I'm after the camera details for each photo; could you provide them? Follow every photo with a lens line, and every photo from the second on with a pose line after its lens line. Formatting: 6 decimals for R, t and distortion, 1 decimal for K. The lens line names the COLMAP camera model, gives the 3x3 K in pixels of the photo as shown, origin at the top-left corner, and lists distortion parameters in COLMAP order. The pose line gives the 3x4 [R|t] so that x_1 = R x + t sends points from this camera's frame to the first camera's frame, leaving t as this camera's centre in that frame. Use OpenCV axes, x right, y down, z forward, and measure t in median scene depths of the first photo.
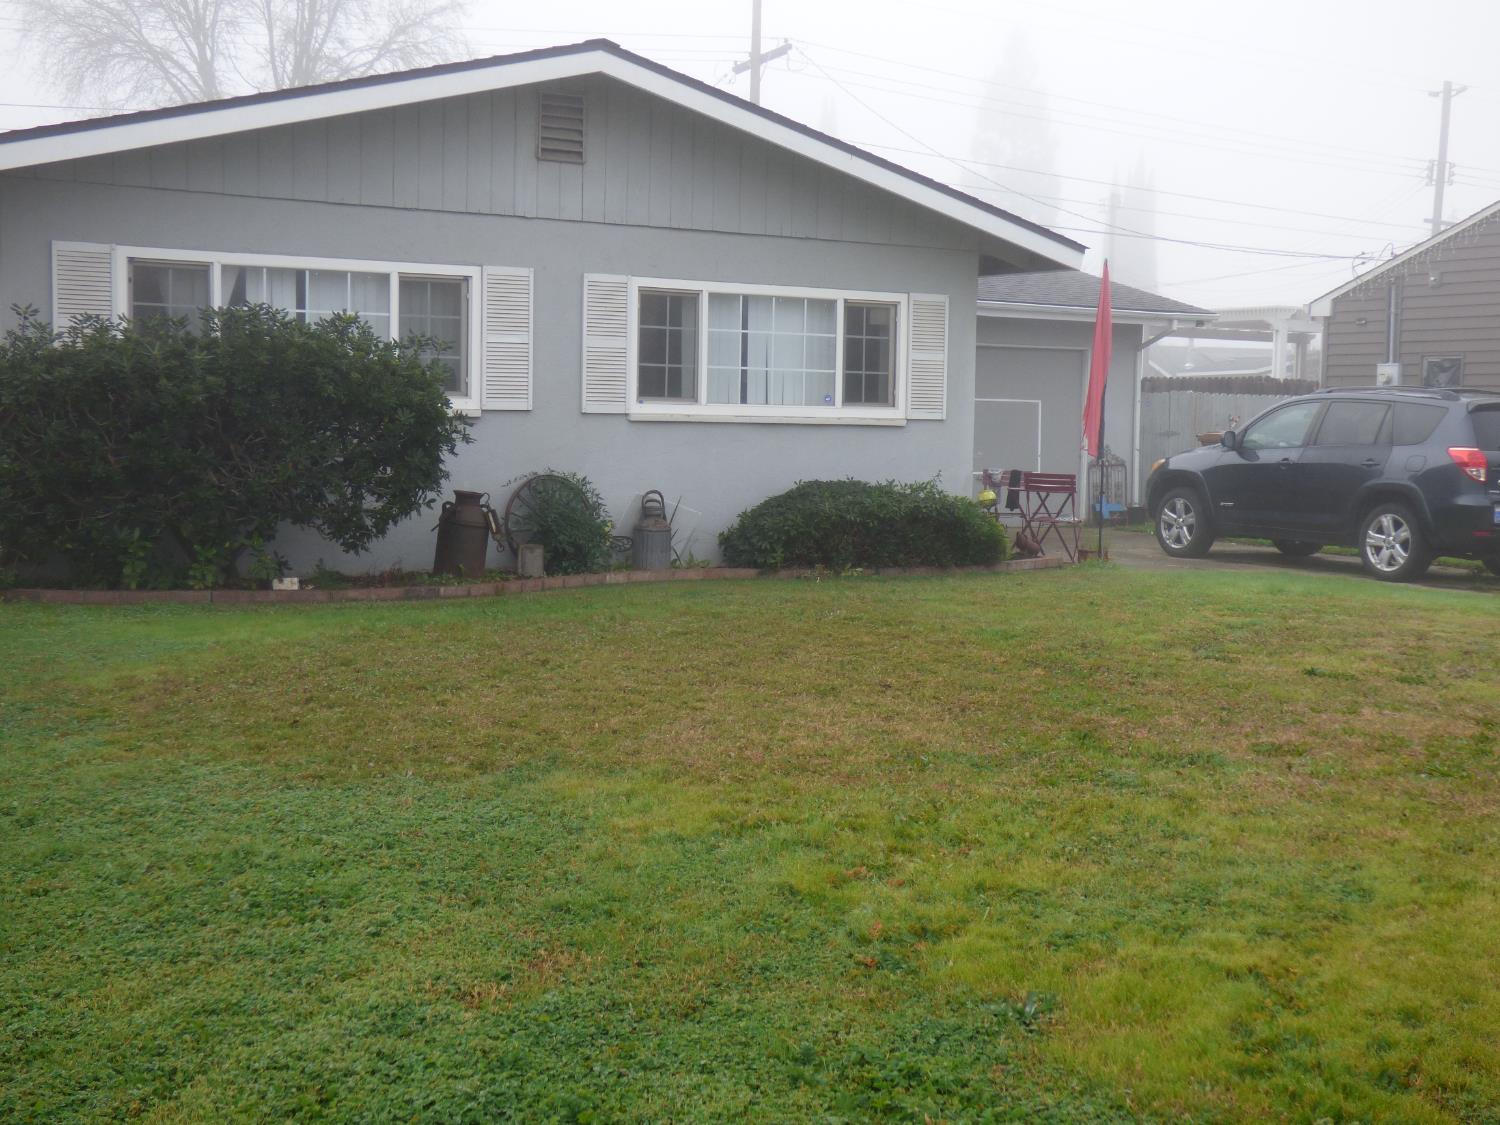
lens RADIAL K [[2033.3, 0, 769.3], [0, 2033.3, 560.1], [0, 0, 1]] dist [-0.077926, 0.479919]
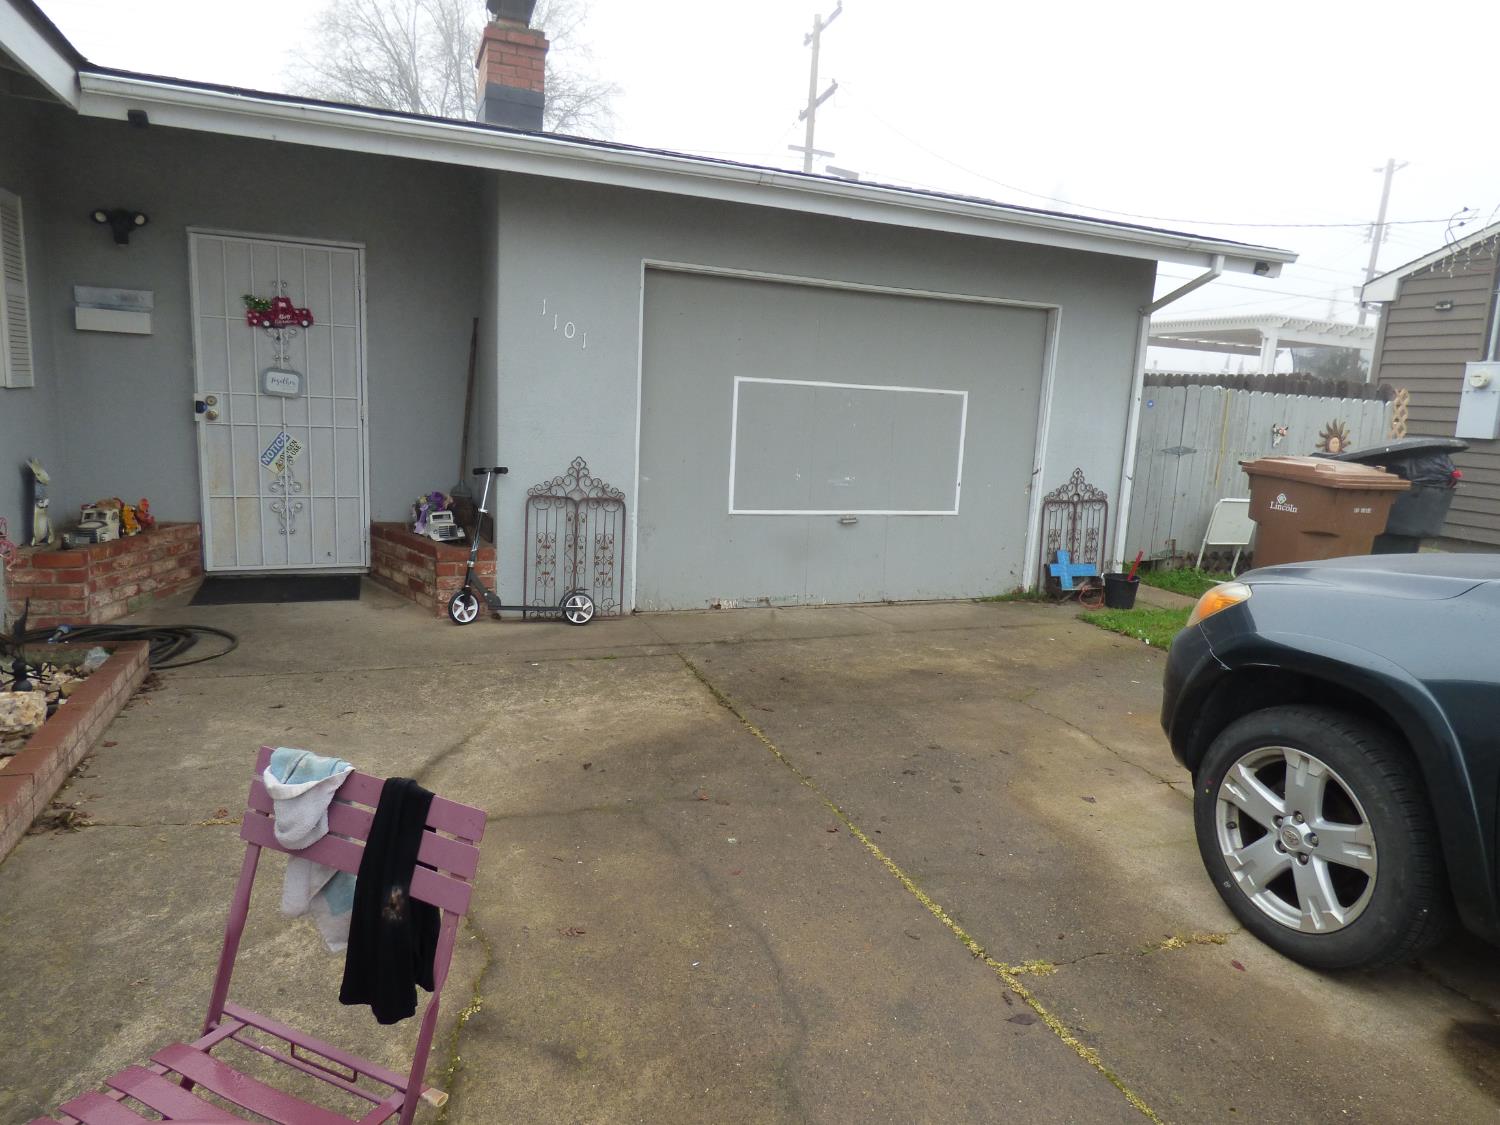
lens RADIAL K [[927.2, 0, 751.2], [0, 927.2, 558.4], [0, 0, 1]] dist [-0.019122, 0.001991]
pose [[0.981662, 0.066675, -0.178588, 0.218637], [-0.048743, 0.993488, 0.102983, -0.097151], [0.184292, -0.092389, 0.978520, 1.274253]]
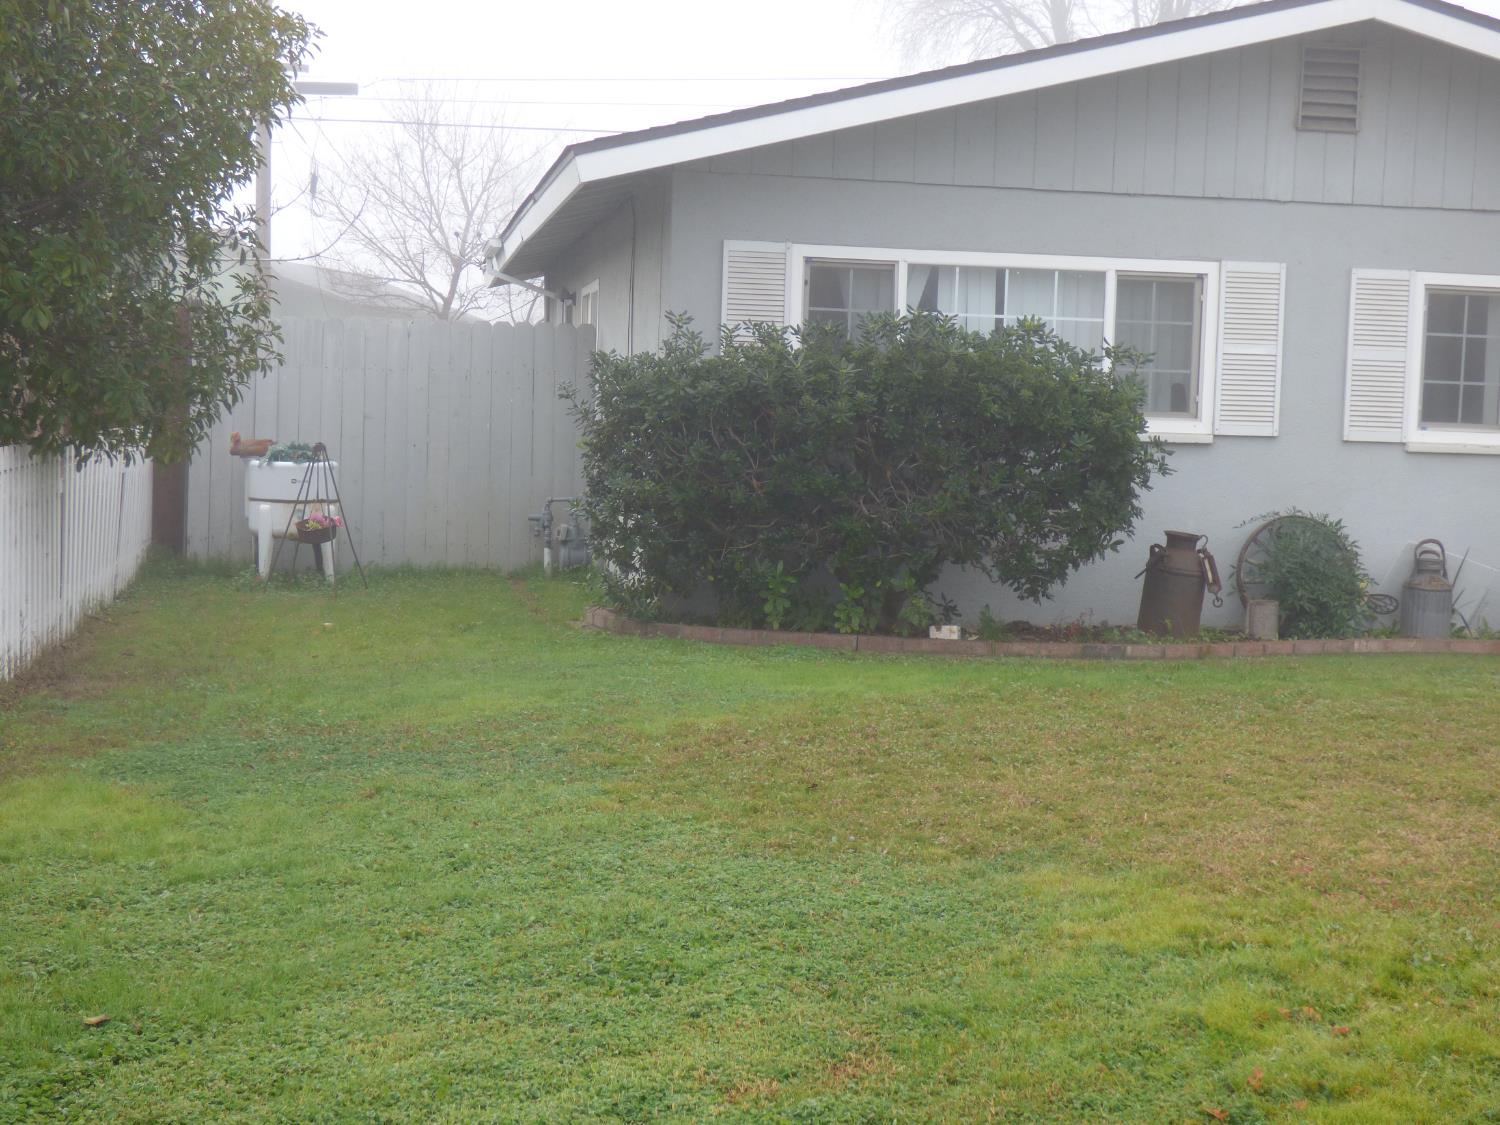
lens RADIAL K [[2485.8, 0, 750.0], [0, 2485.8, 562.5], [0, 0, 1]] dist [0.084572, -0.015043]
pose [[0.919176, 0.038635, -0.391948, 0.087440], [-0.046303, 0.998876, -0.010126, -0.002946], [0.391116, 0.027456, 0.919932, -0.009716]]
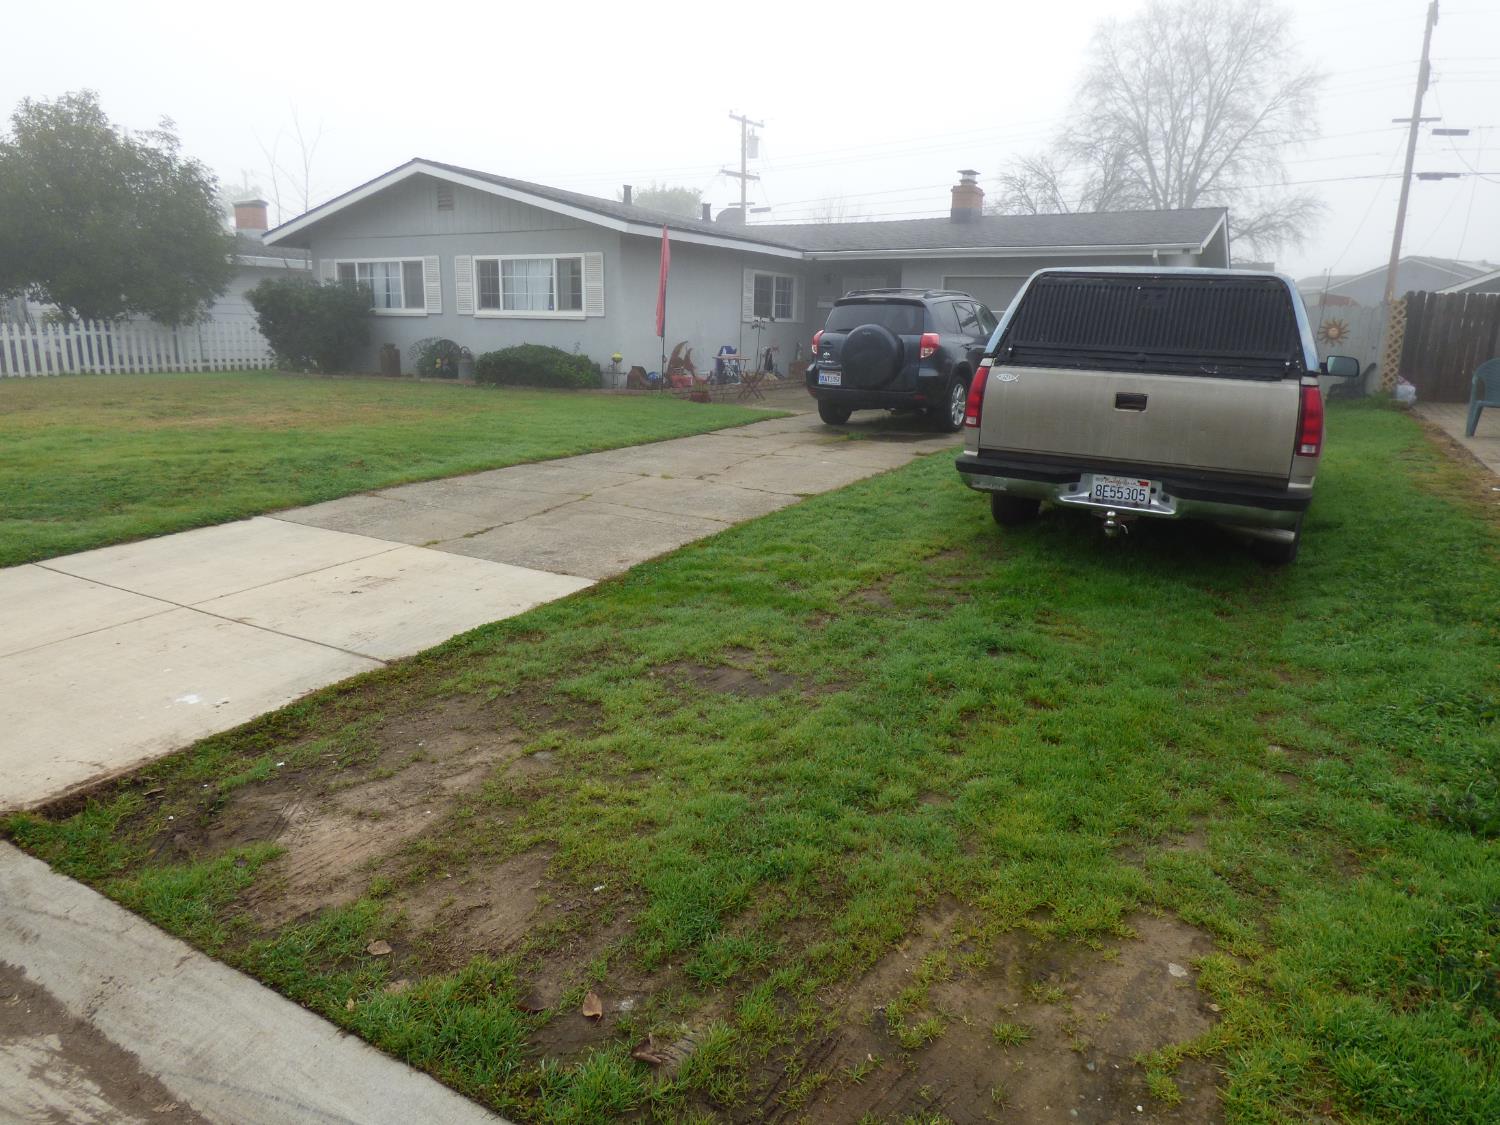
lens RADIAL K [[956.7, 0, 750.0], [0, 956.7, 562.5], [0, 0, 1]] dist [0.010390, -0.030230]
pose [[0.470778, 0.200776, -0.859102, 1.201222], [-0.072491, 0.979271, 0.189136, -0.023341], [0.879269, -0.026764, 0.475574, 0.784989]]
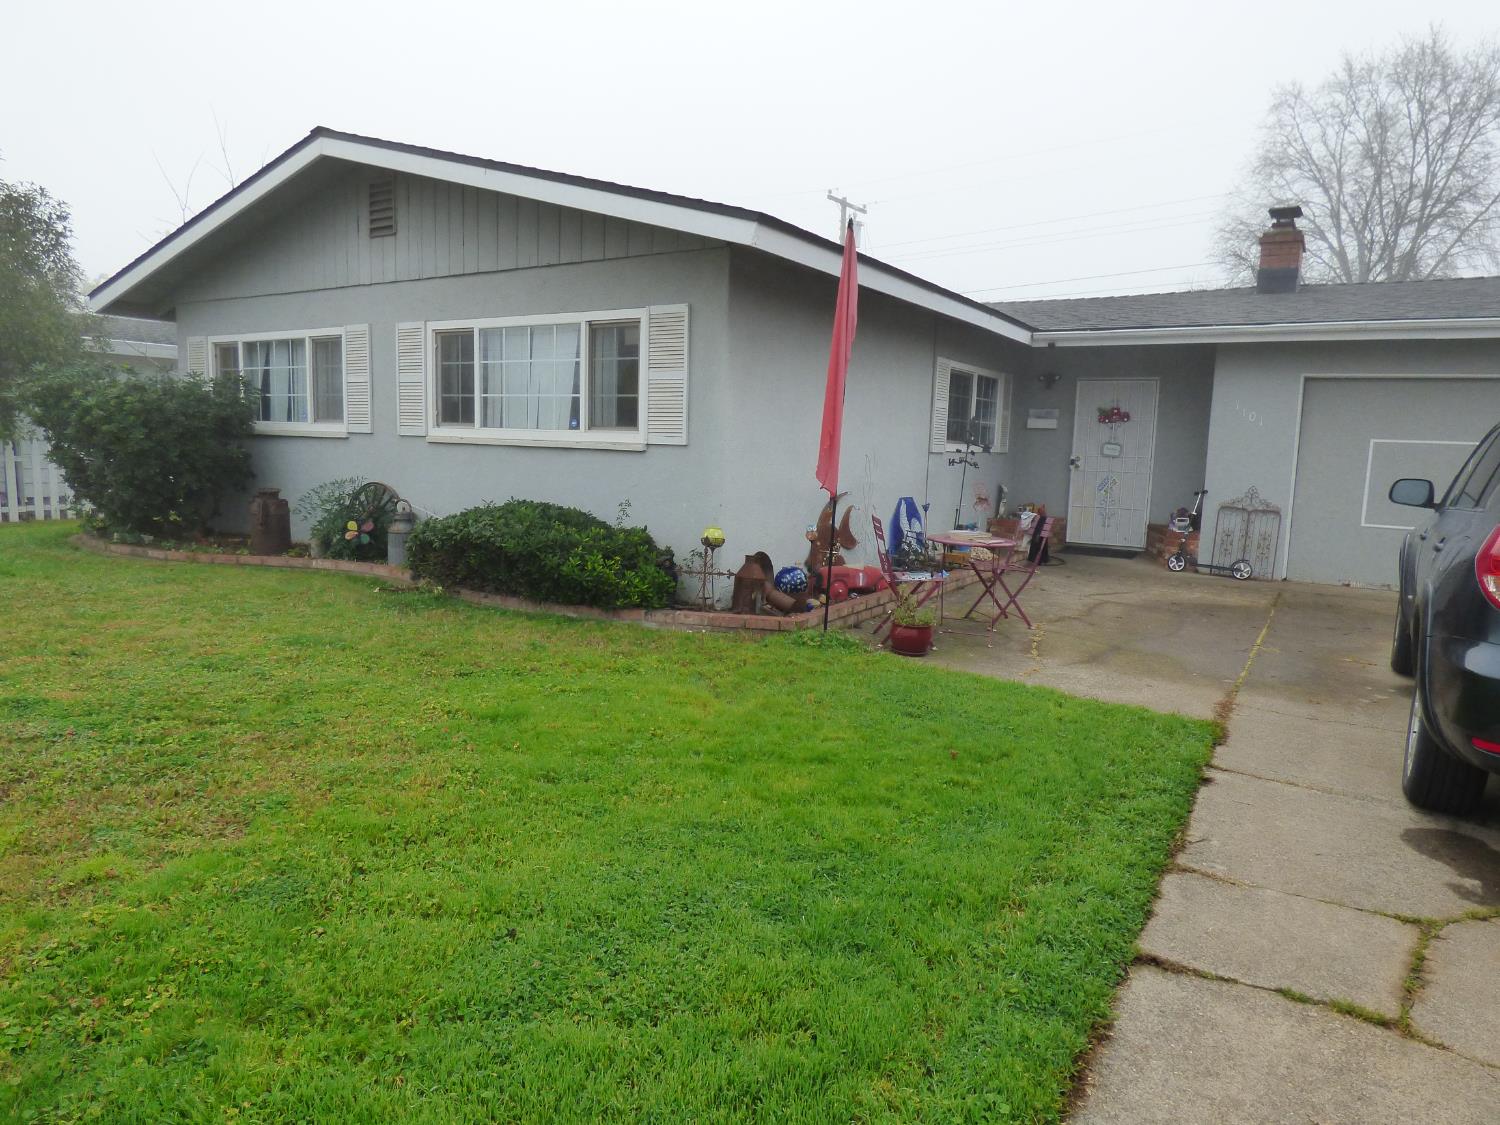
lens RADIAL K [[927.2, 0, 751.2], [0, 927.2, 558.4], [0, 0, 1]] dist [-0.019122, 0.001991]
pose [[0.424755, 0.108972, -0.898726, 0.556489], [-0.086139, 0.993090, 0.079702, -0.063623], [0.901201, 0.043561, 0.431207, 0.999532]]
